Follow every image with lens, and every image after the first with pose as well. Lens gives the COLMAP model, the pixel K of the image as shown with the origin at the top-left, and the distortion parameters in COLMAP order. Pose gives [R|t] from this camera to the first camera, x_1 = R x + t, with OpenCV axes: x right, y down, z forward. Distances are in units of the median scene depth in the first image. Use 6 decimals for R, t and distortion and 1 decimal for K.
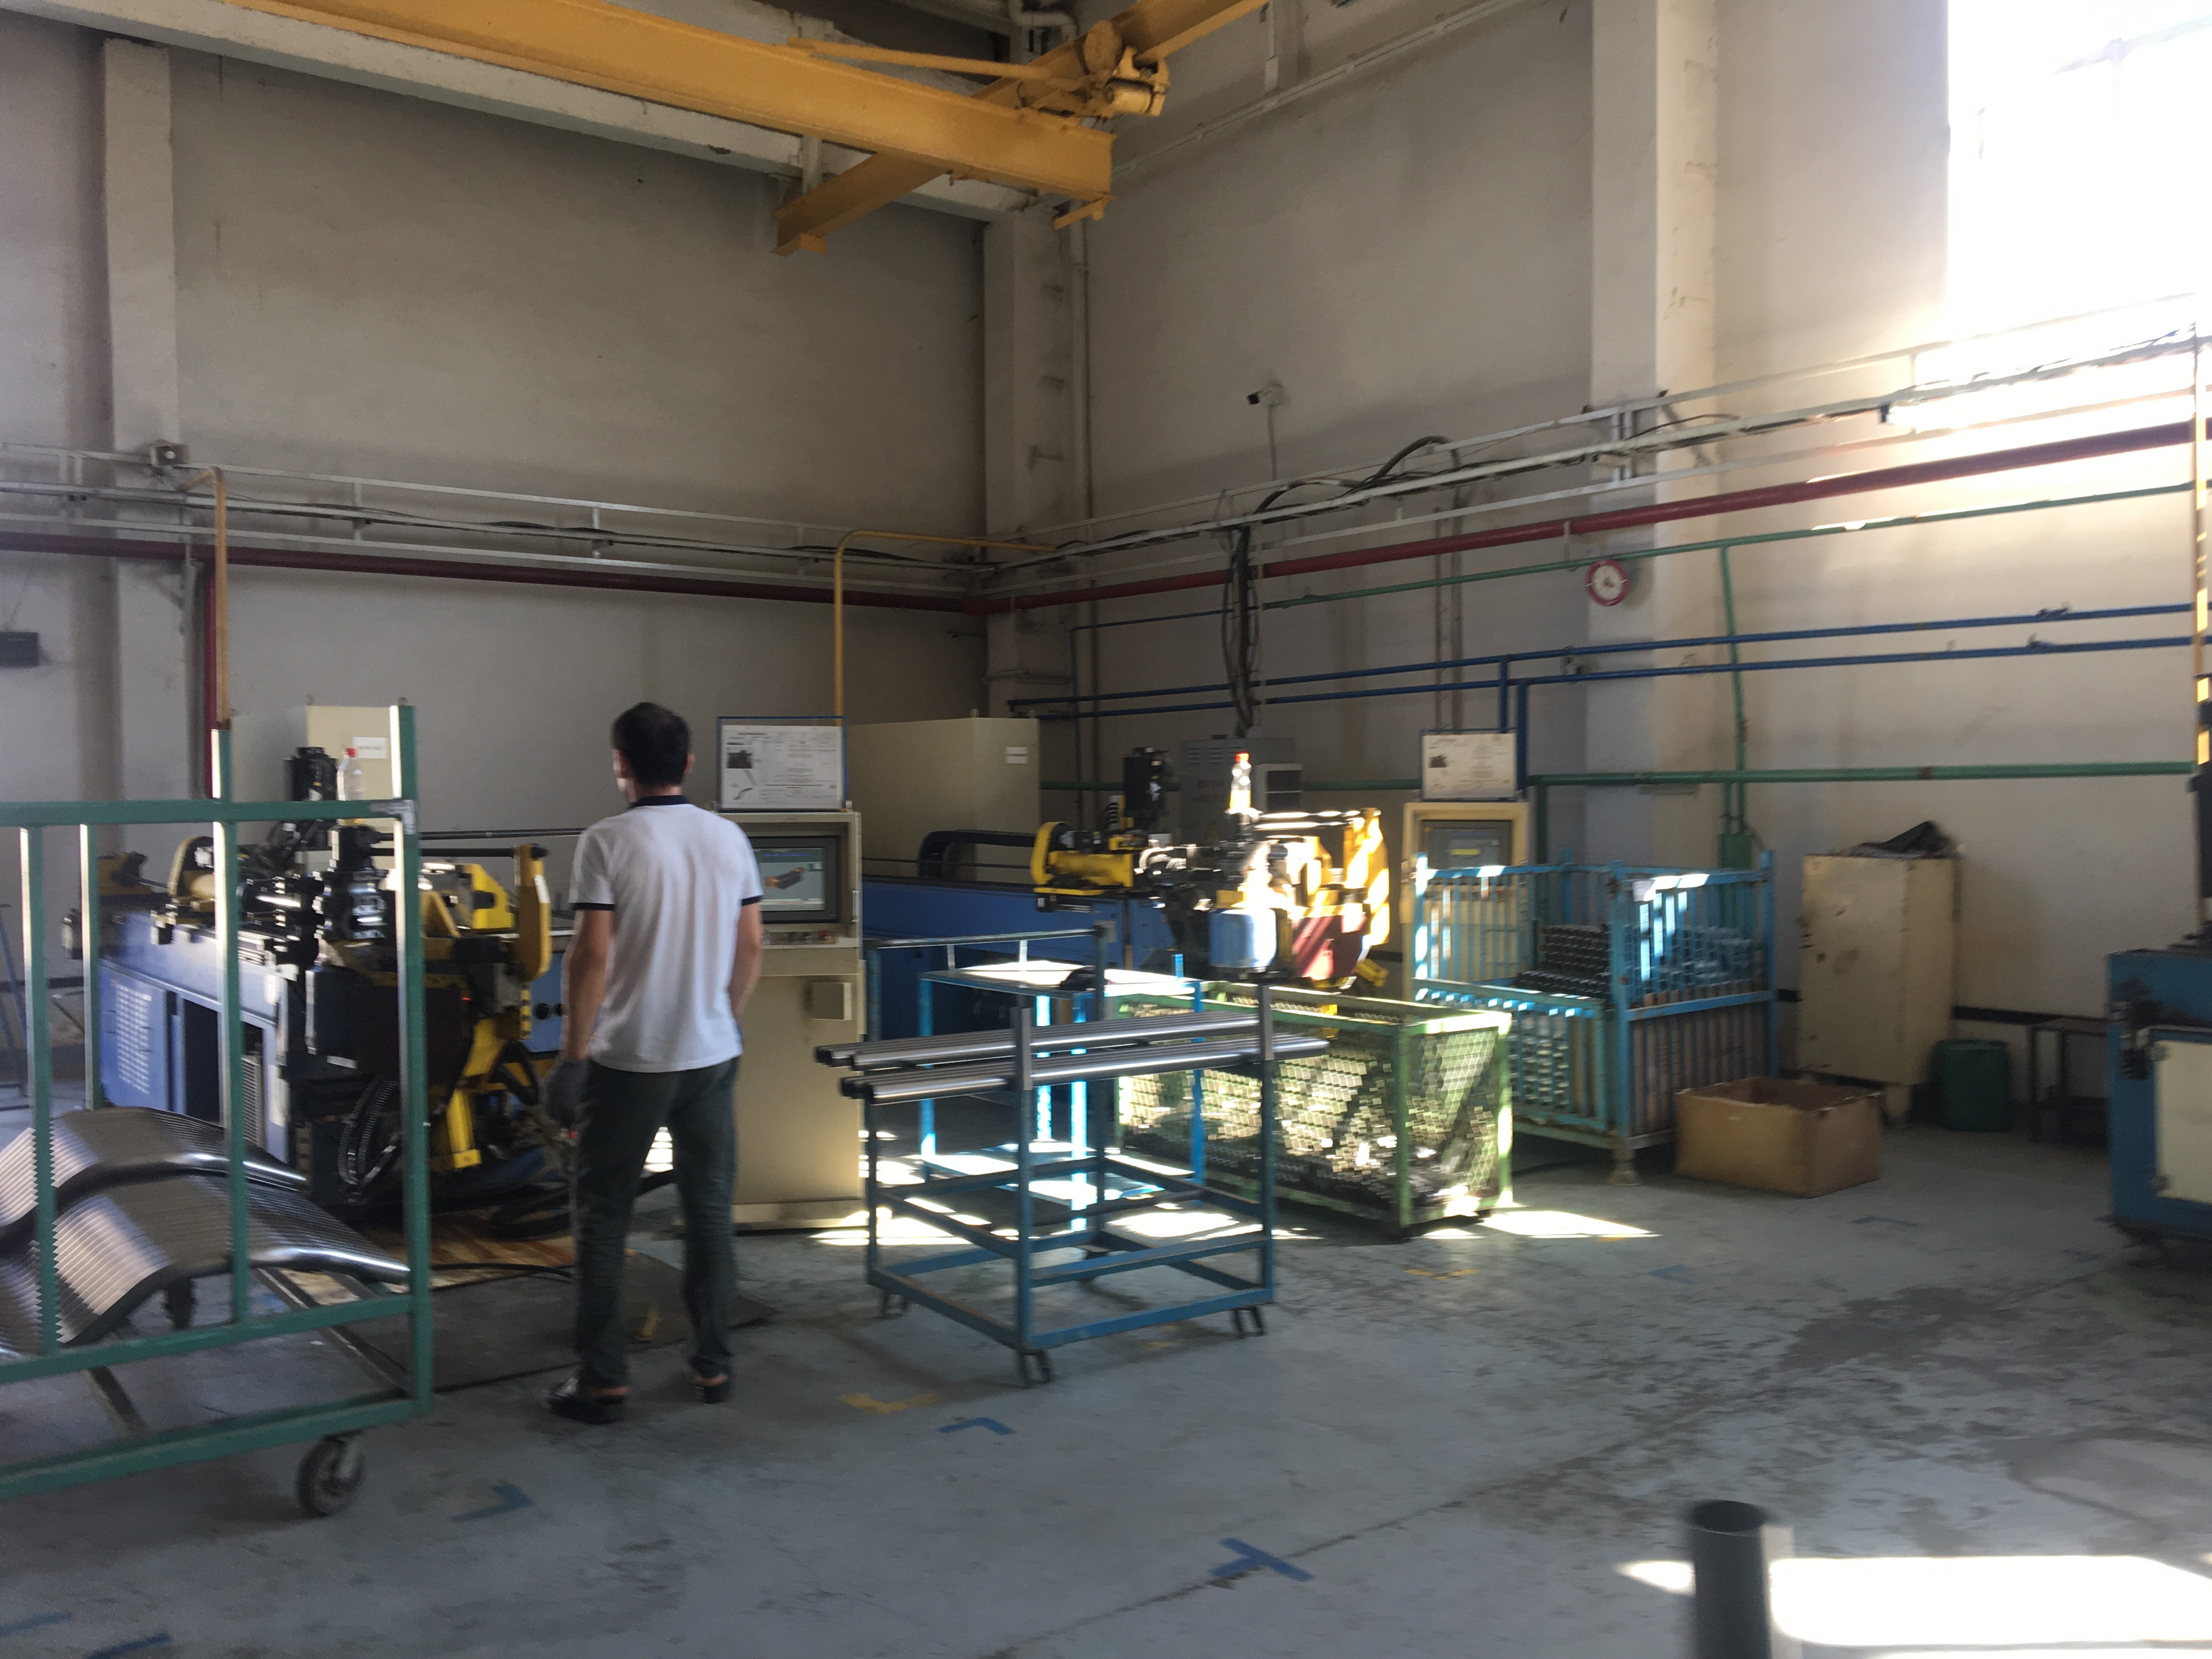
lens RADIAL K [[1870.5, 0, 1106.0], [0, 1870.5, 829.5], [0, 0, 1]] dist [0.067481, -0.085882]
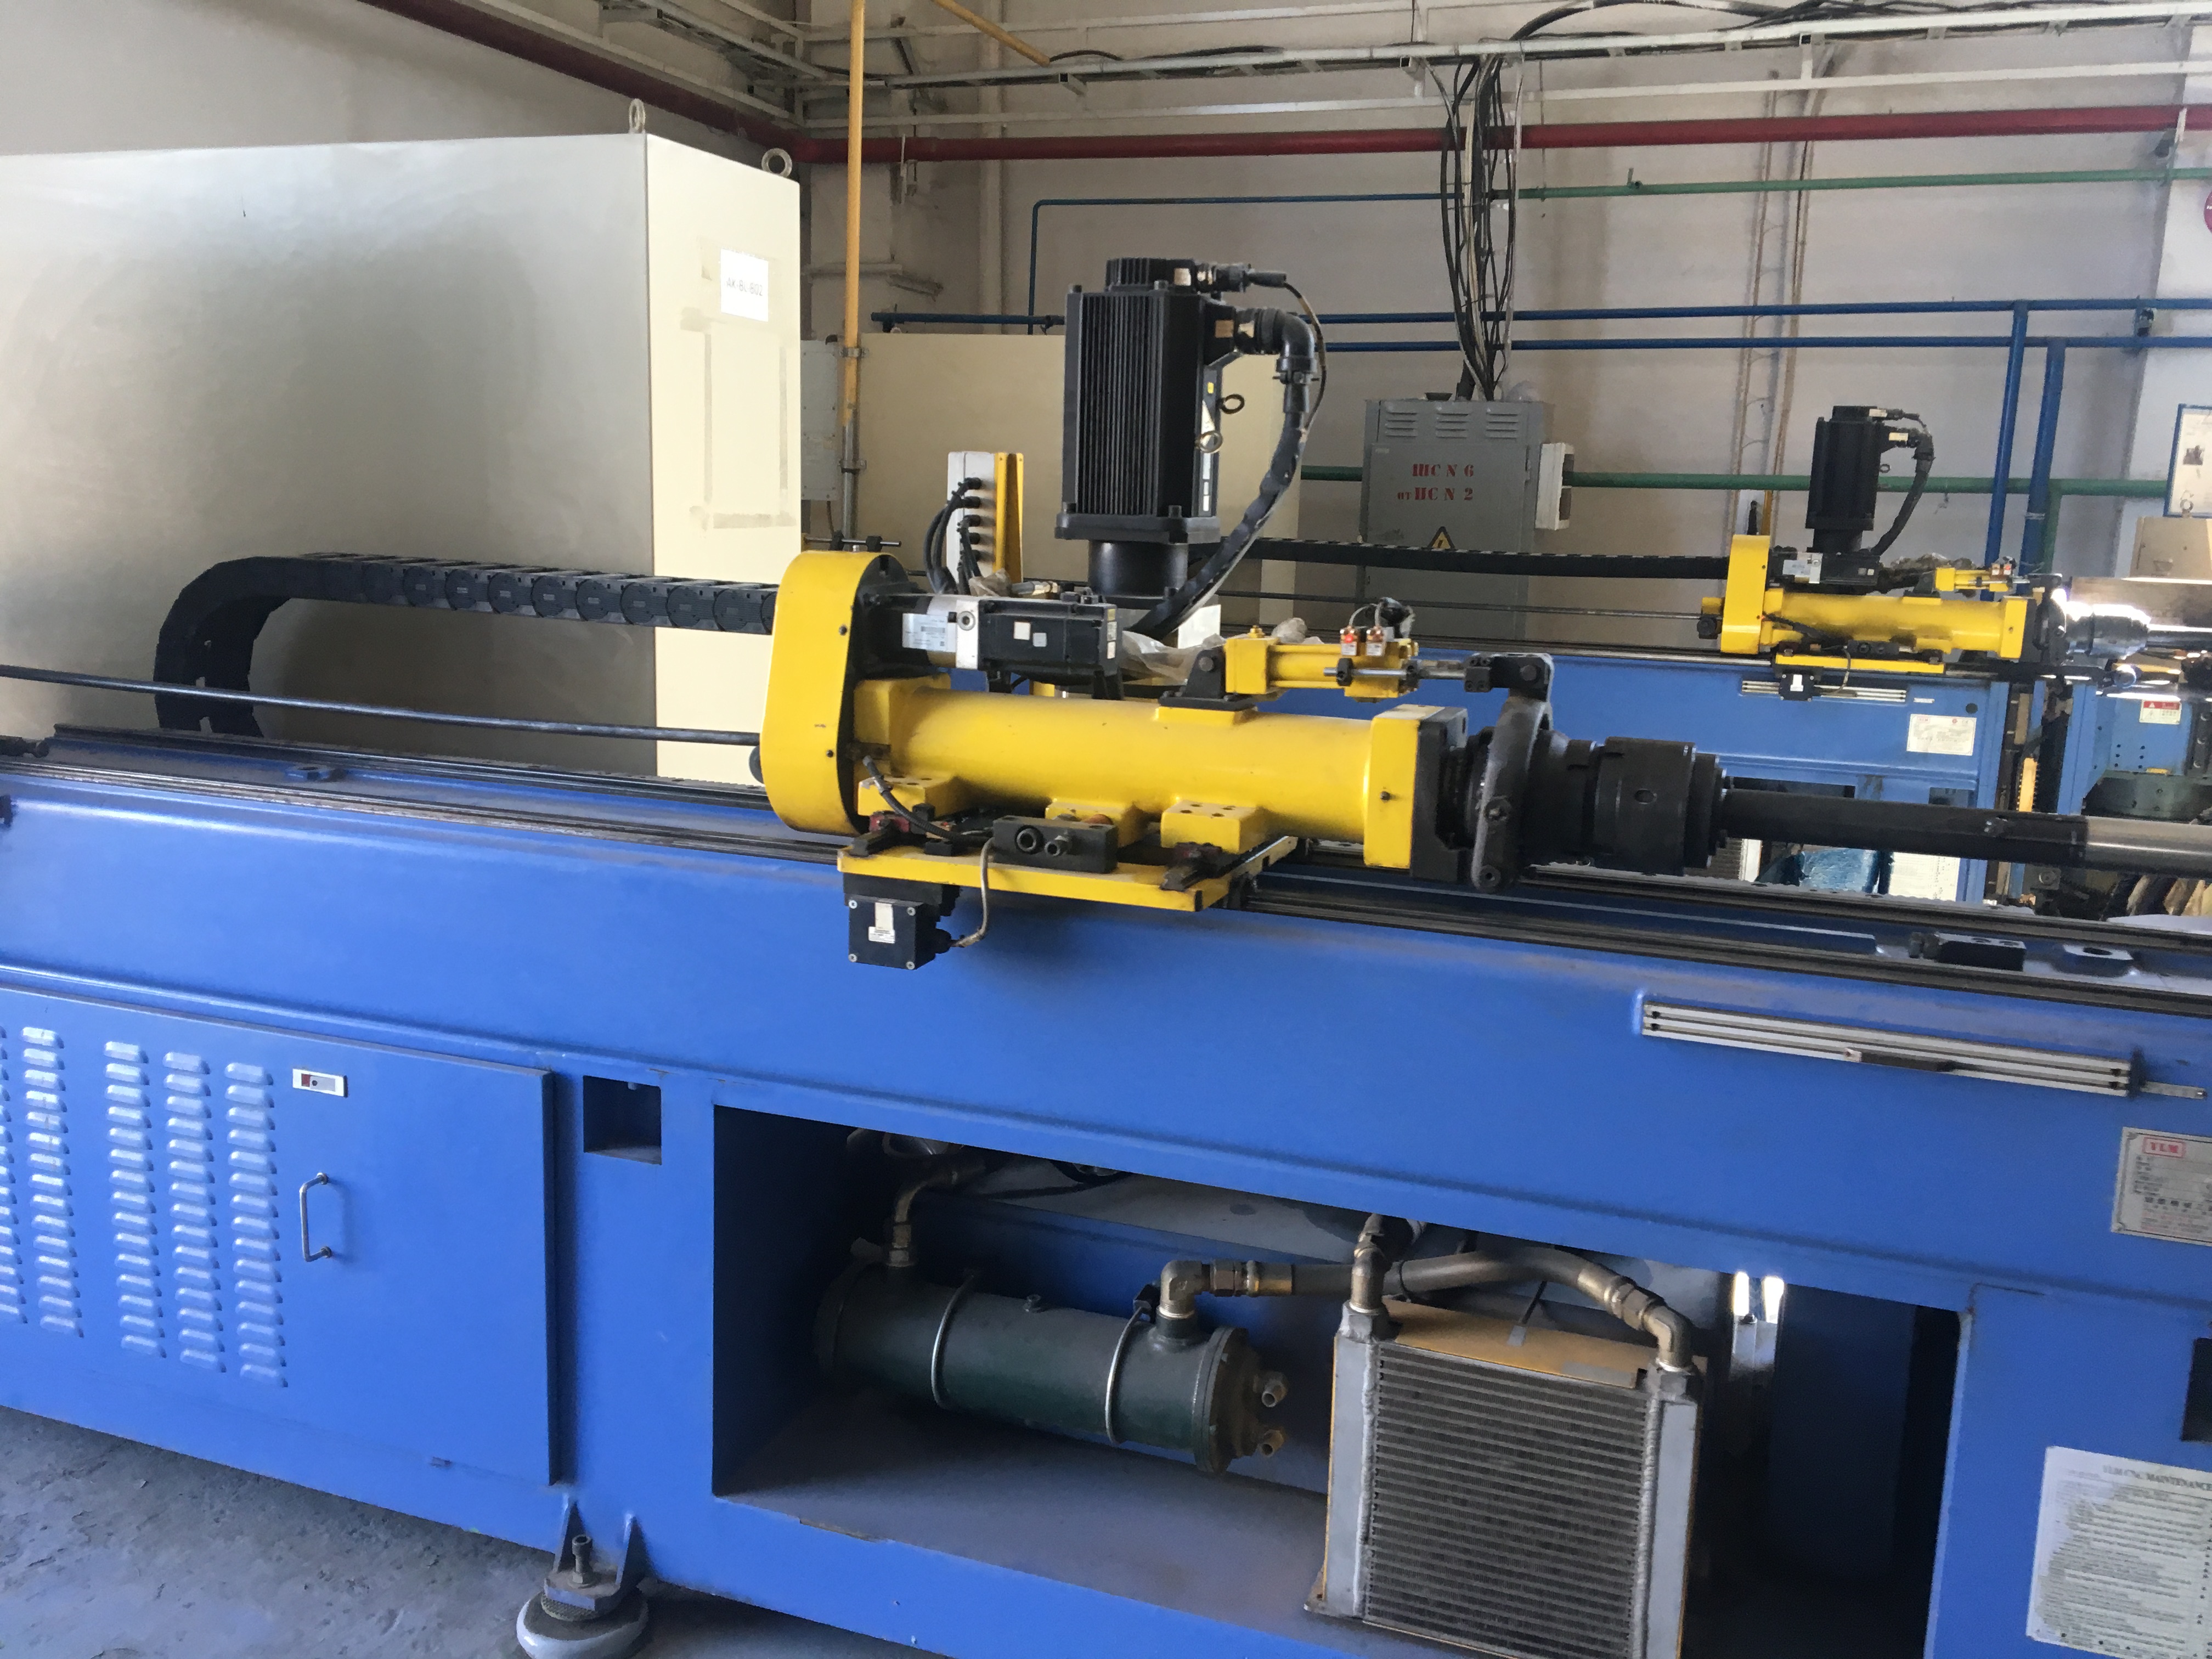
lens RADIAL K [[1870.5, 0, 1106.0], [0, 1870.5, 829.5], [0, 0, 1]] dist [0.067481, -0.085882]
pose [[0.836934, -0.062507, 0.543722, -0.420018], [-0.028327, 0.987178, 0.157090, -0.000293], [-0.546570, -0.146876, 0.824432, 0.524792]]
